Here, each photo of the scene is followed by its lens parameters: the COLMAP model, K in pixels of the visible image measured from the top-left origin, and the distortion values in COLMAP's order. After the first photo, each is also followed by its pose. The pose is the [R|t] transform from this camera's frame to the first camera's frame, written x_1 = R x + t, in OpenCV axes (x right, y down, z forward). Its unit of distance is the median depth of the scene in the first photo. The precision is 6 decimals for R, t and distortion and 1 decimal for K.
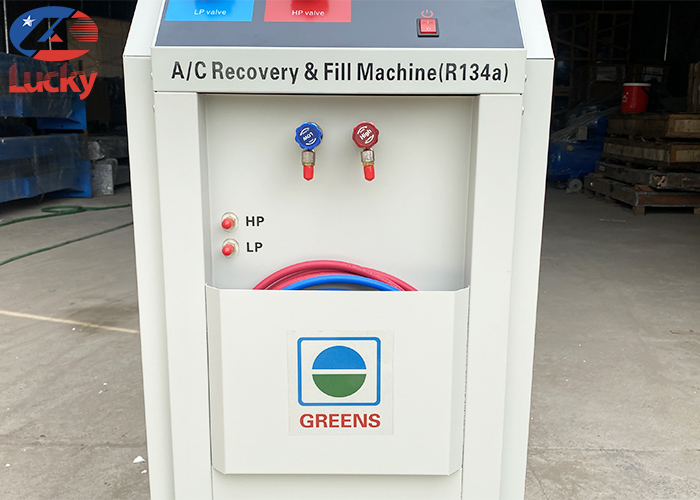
lens RADIAL K [[674.2, 0, 347.0], [0, 674.2, 260.3], [0, 0, 1]] dist [0.016902, 0.000000]
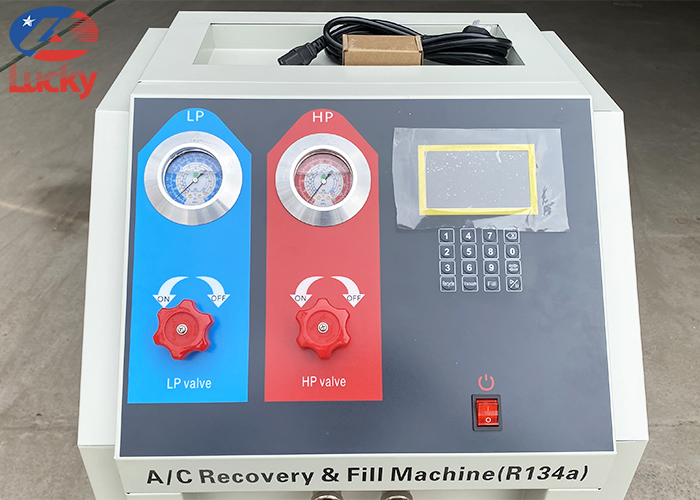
lens RADIAL K [[674.2, 0, 341.9], [0, 674.2, 255.3], [0, 0, 1]] dist [0.016902, 0.000000]
pose [[0.999759, -0.009706, 0.019668, -0.024899], [0.001154, 0.918779, 0.394770, -0.380270], [-0.021902, -0.394652, 0.918570, 0.187652]]
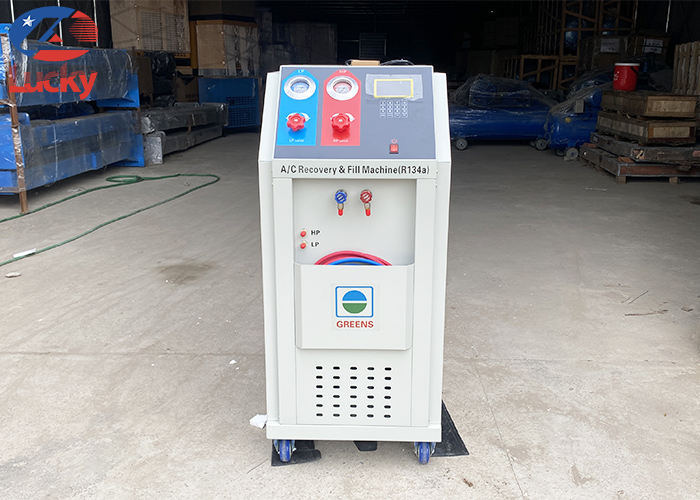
lens RADIAL K [[674.2, 0, 349.1], [0, 674.2, 244.7], [0, 0, 1]] dist [0.016902, 0.000000]
pose [[0.999547, 0.002021, -0.030025, 0.018360], [-0.000602, 0.998885, 0.047203, -0.063213], [0.030087, -0.047163, 0.998434, -0.599270]]
